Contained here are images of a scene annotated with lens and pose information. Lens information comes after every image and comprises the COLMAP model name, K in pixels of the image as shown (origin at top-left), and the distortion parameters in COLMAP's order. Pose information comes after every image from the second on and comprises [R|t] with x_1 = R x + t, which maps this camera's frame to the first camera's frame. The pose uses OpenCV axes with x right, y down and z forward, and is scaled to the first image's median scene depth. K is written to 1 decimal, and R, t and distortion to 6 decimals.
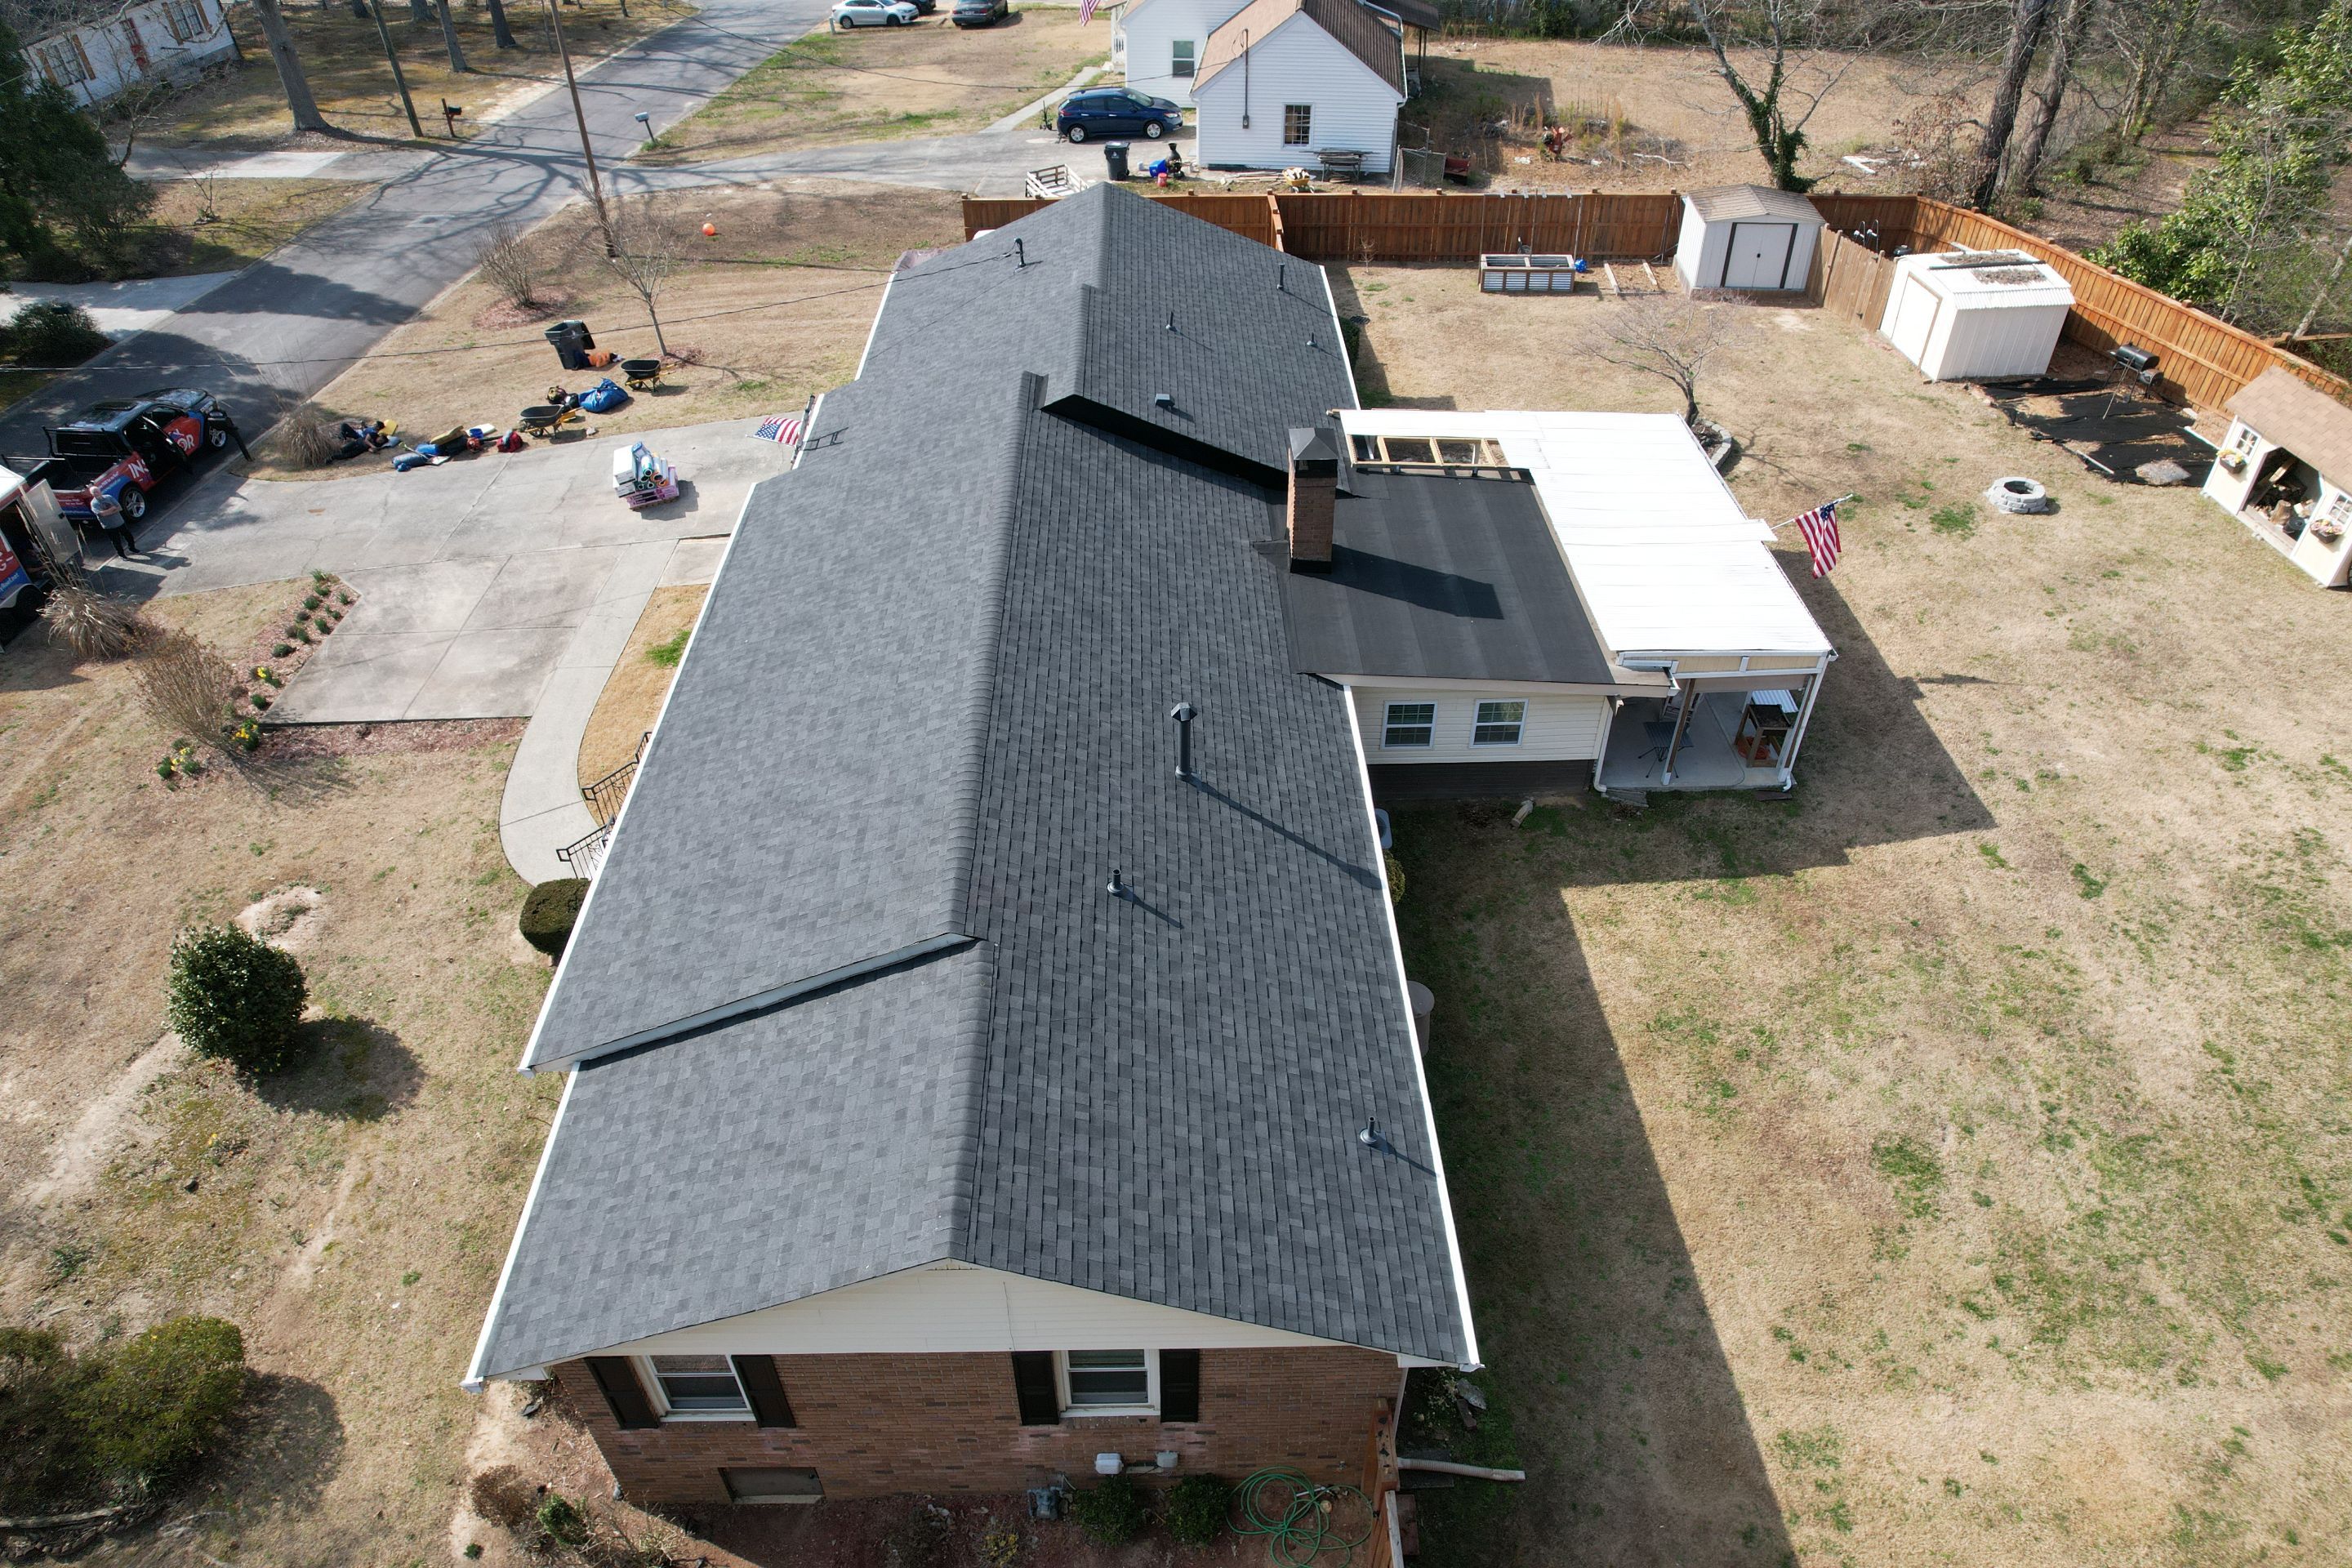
lens RADIAL K [[1513.7, 0, 1177.4], [0, 1513.7, 779.2], [0, 0, 1]] dist [-0.079462, 0.074935]
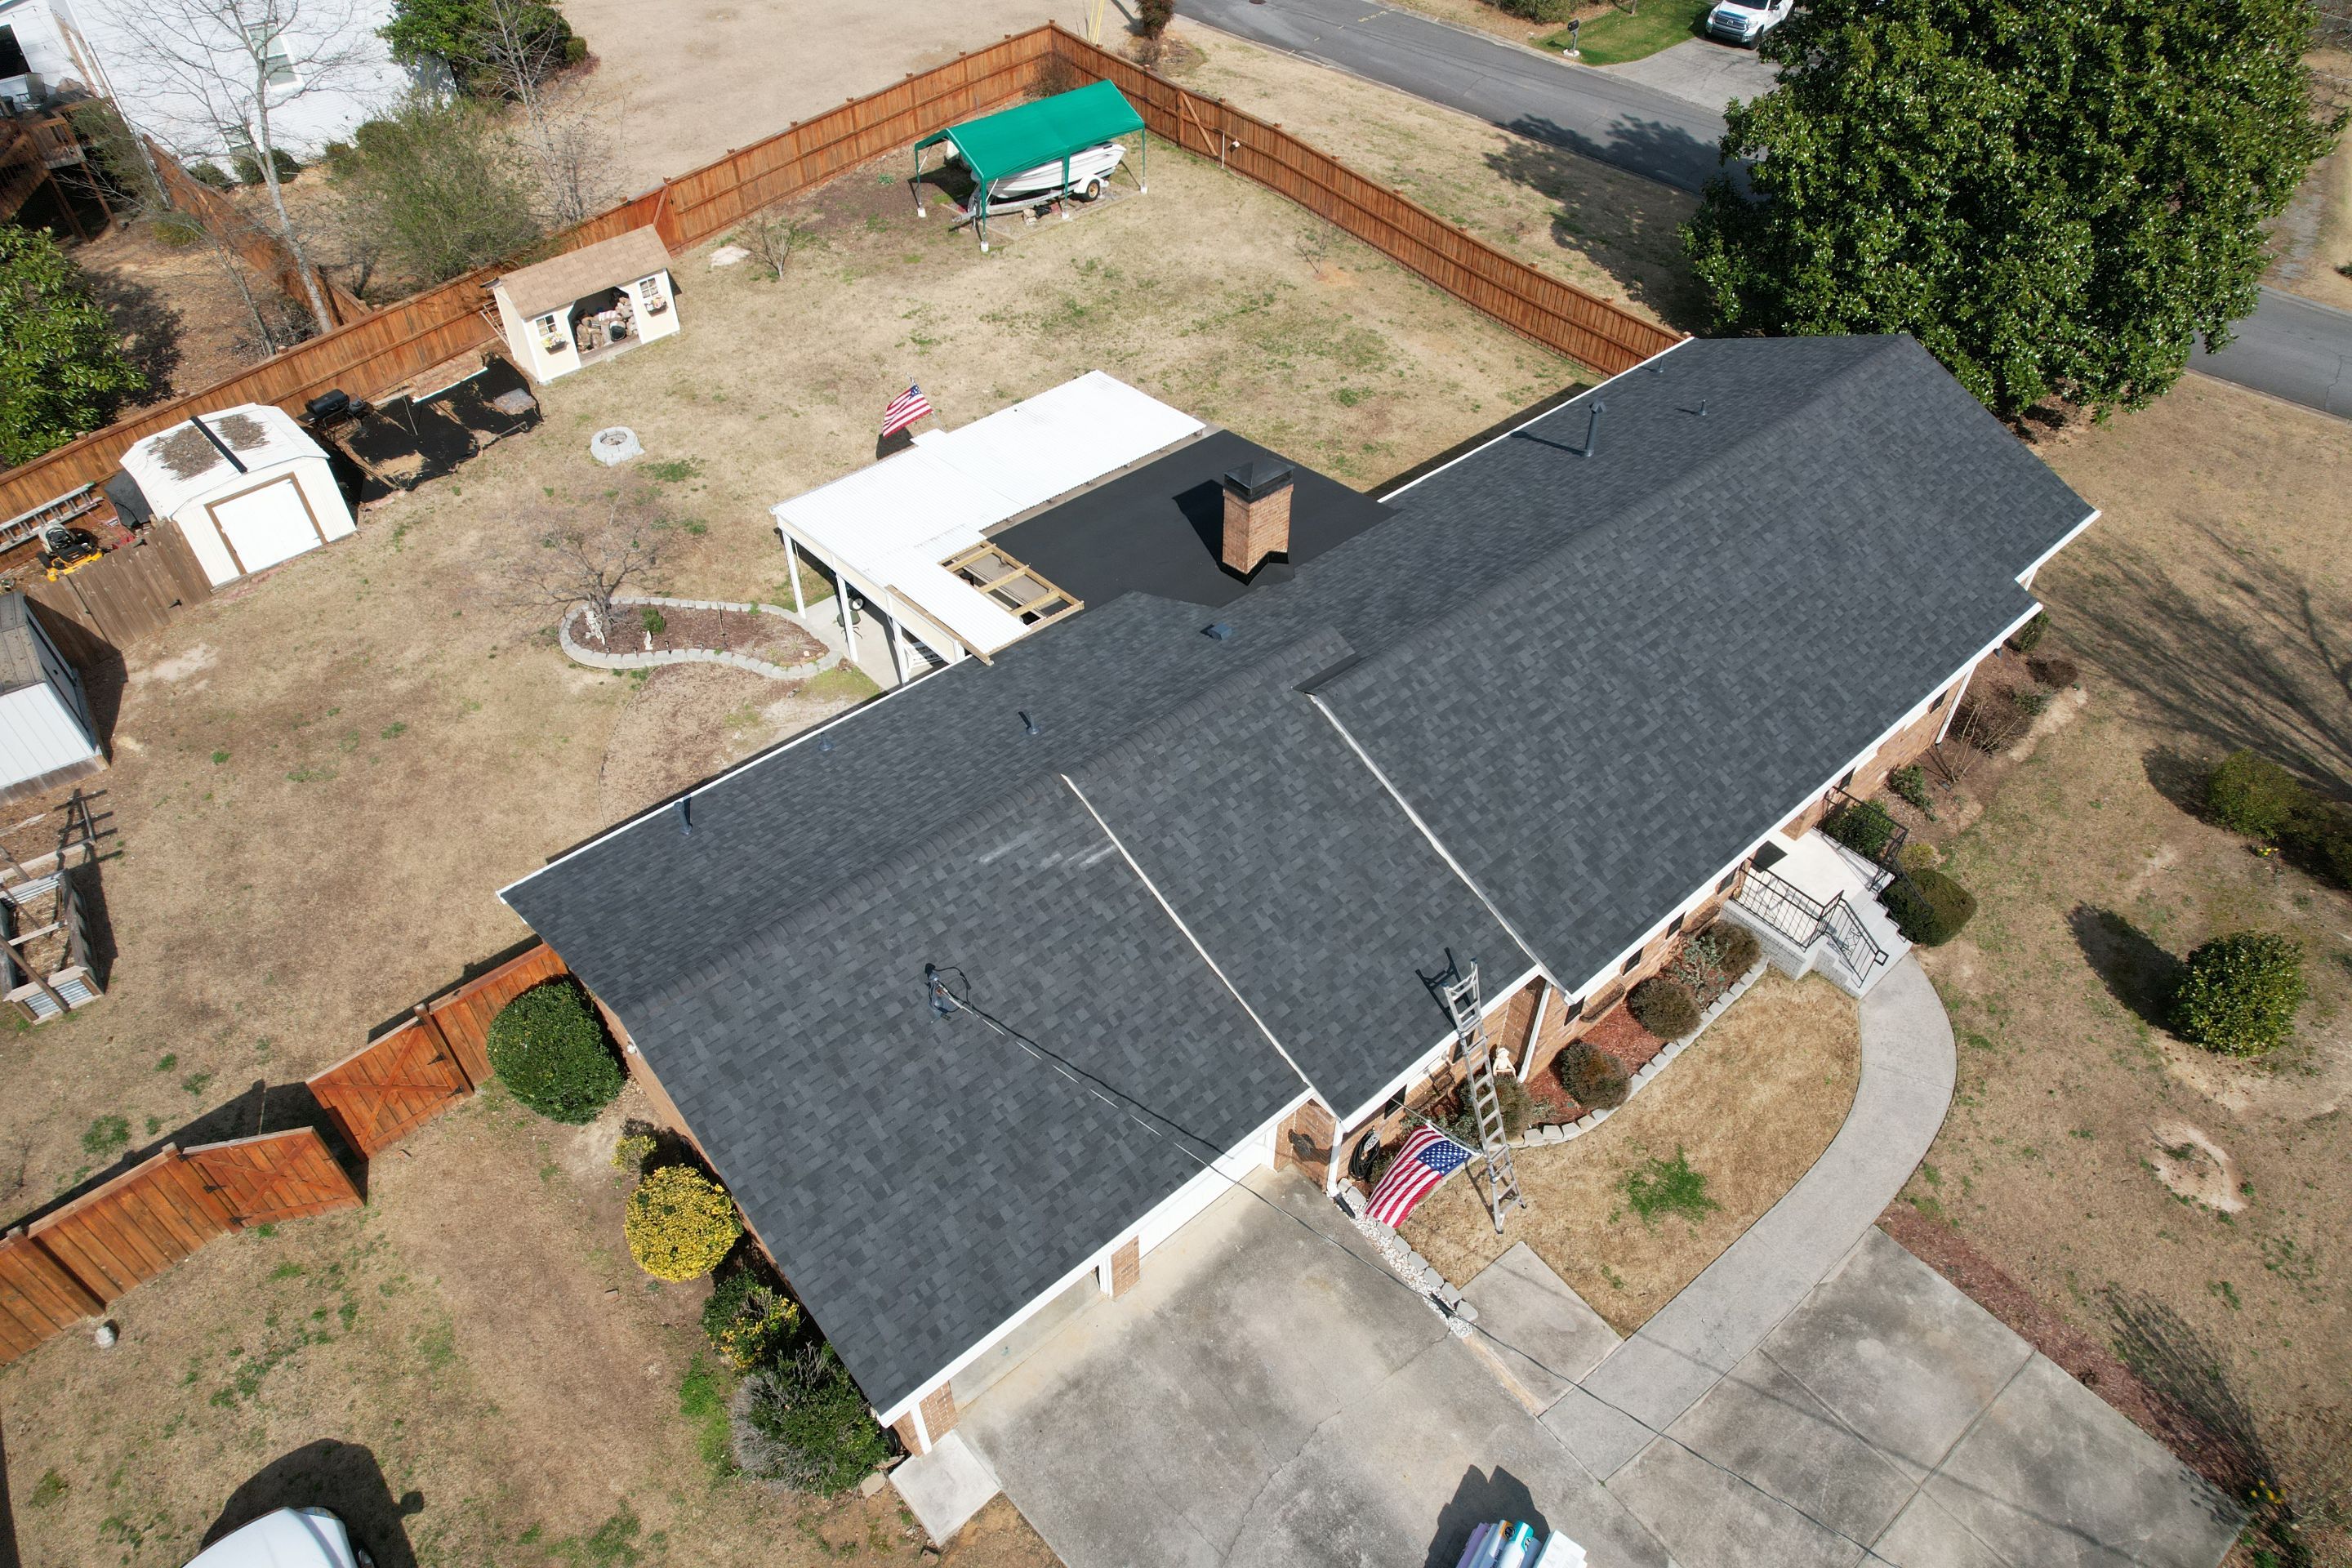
lens RADIAL K [[1513.7, 0, 1177.4], [0, 1513.7, 779.2], [0, 0, 1]] dist [-0.079462, 0.074935]
pose [[-0.640859, -0.520779, 0.563994, -0.450938], [0.491444, 0.286080, 0.822582, -0.810498], [-0.589731, 0.804330, 0.072597, 0.848389]]
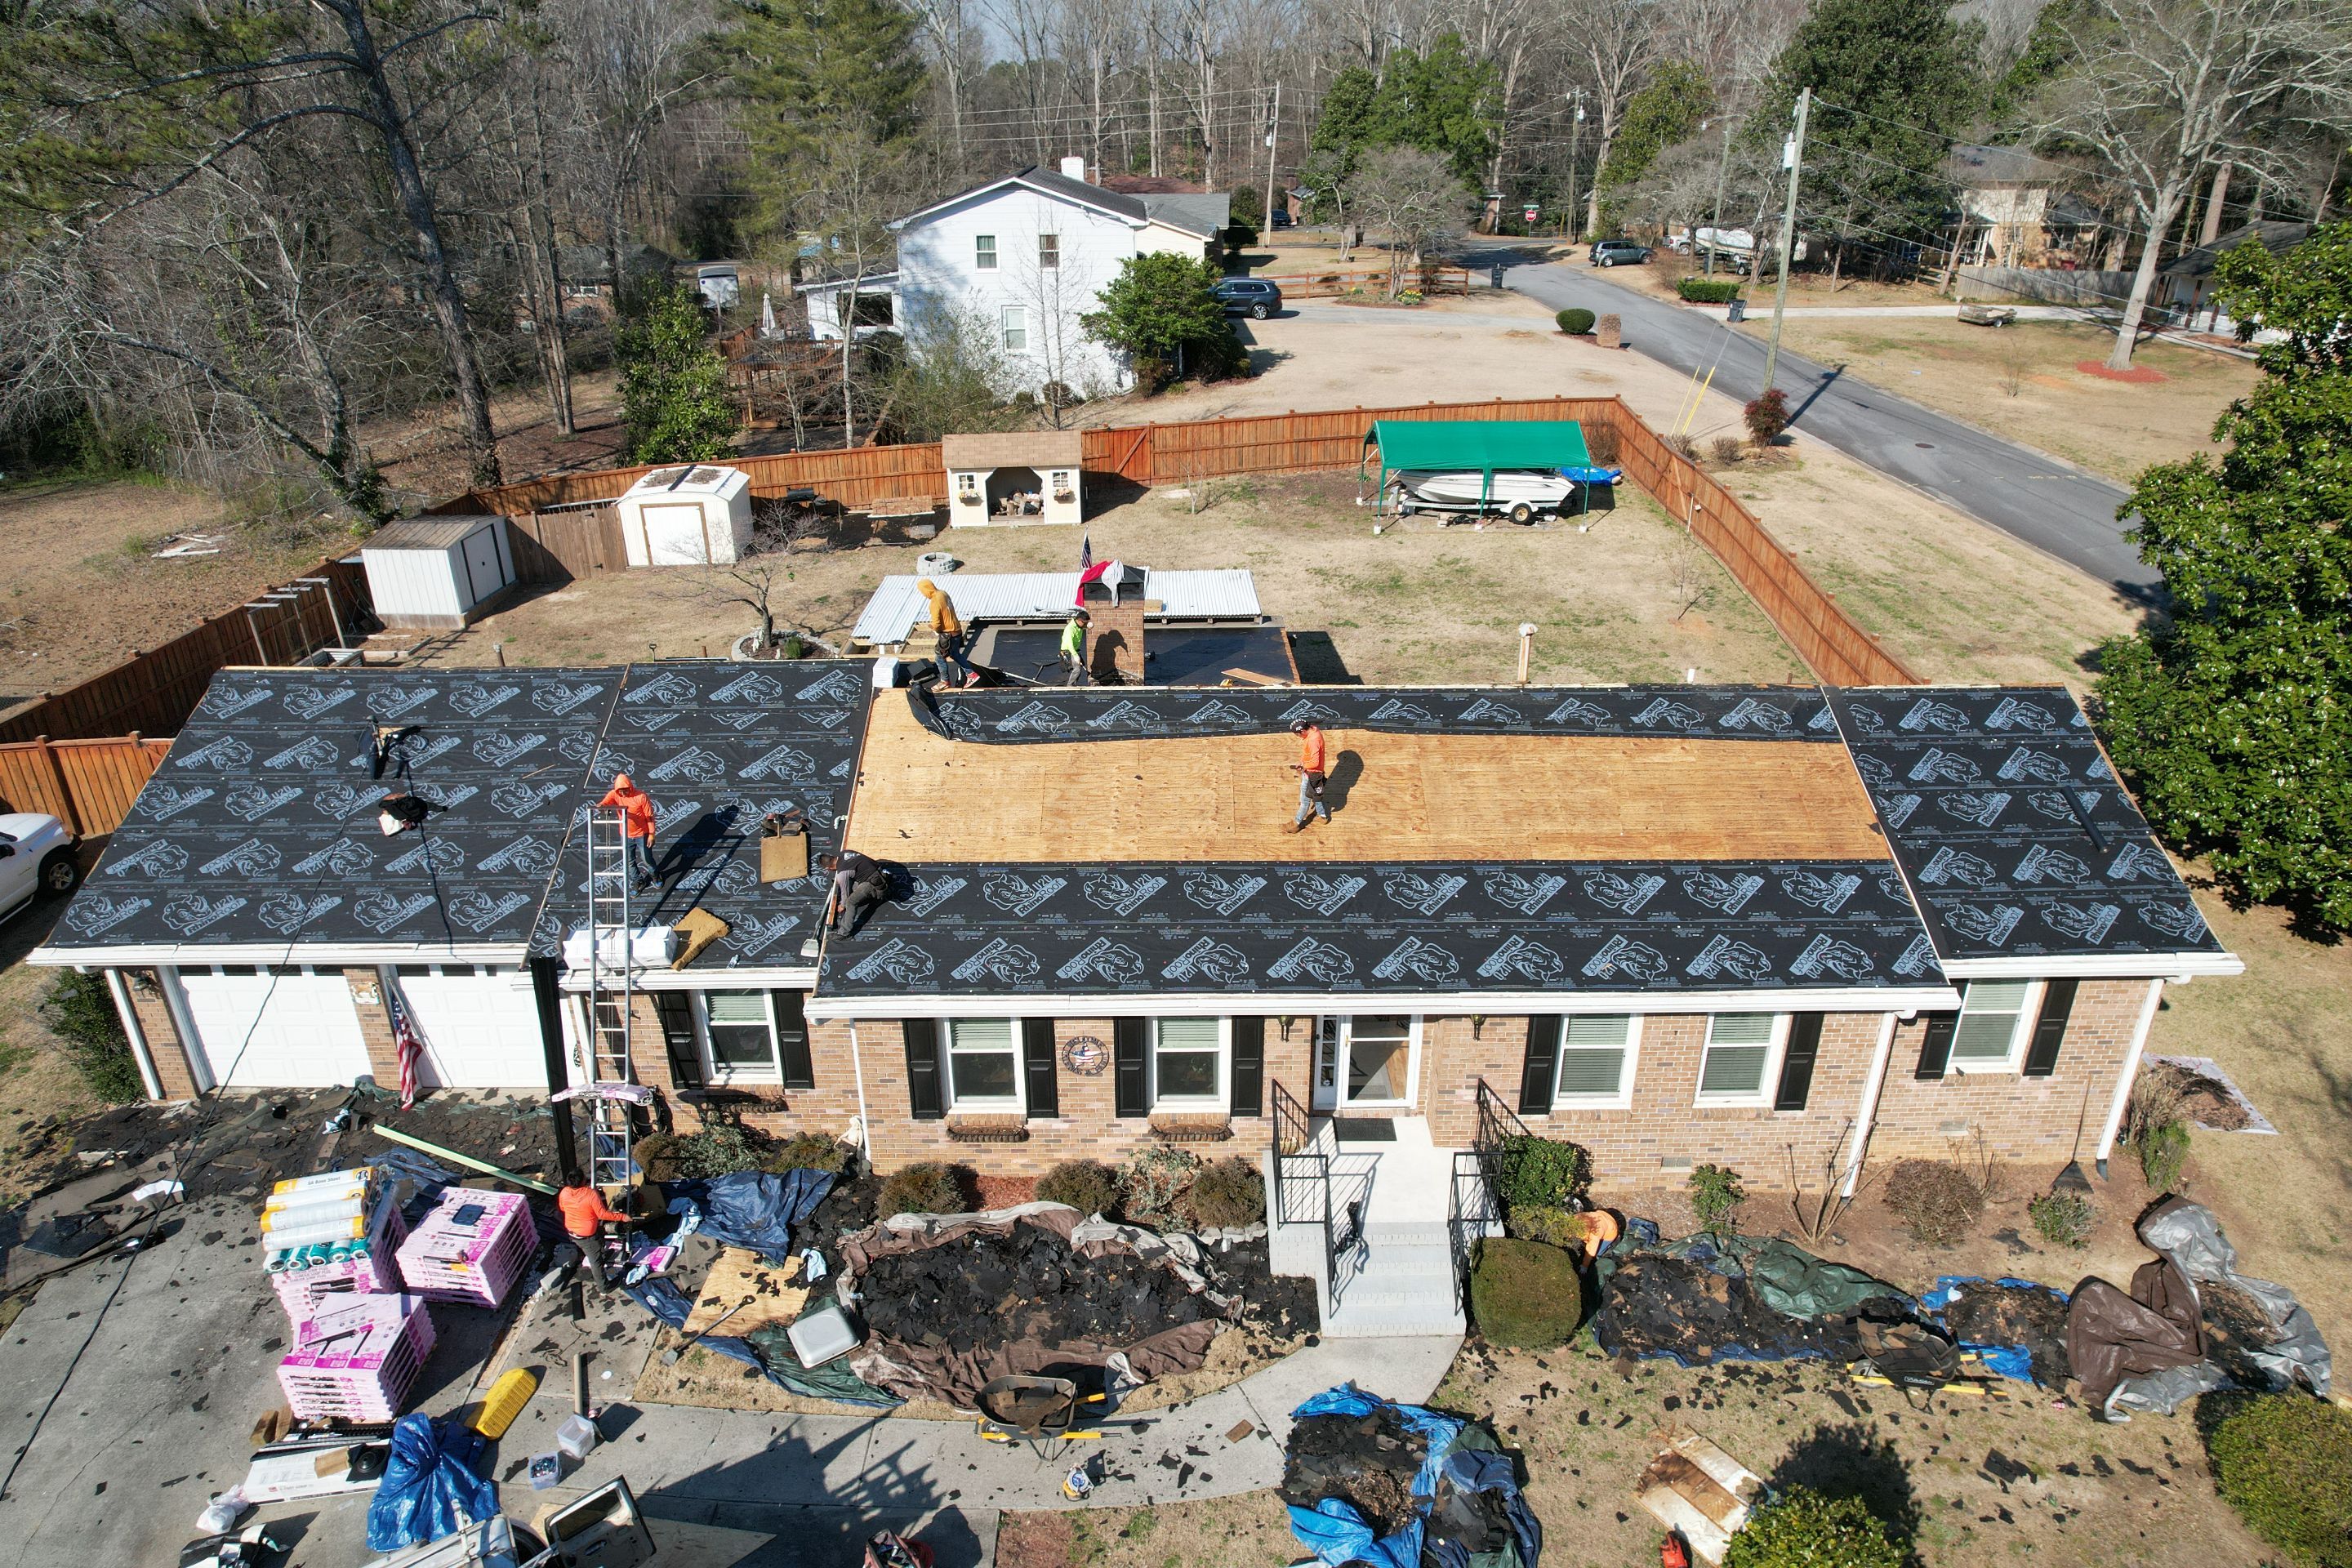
lens RADIAL K [[1513.7, 0, 1177.4], [0, 1513.7, 779.2], [0, 0, 1]] dist [-0.079462, 0.074935]
pose [[0.020038, -0.403451, 0.914782, -0.720366], [0.641804, 0.706750, 0.297644, -0.309294], [-0.766607, 0.581146, 0.273098, 0.562220]]
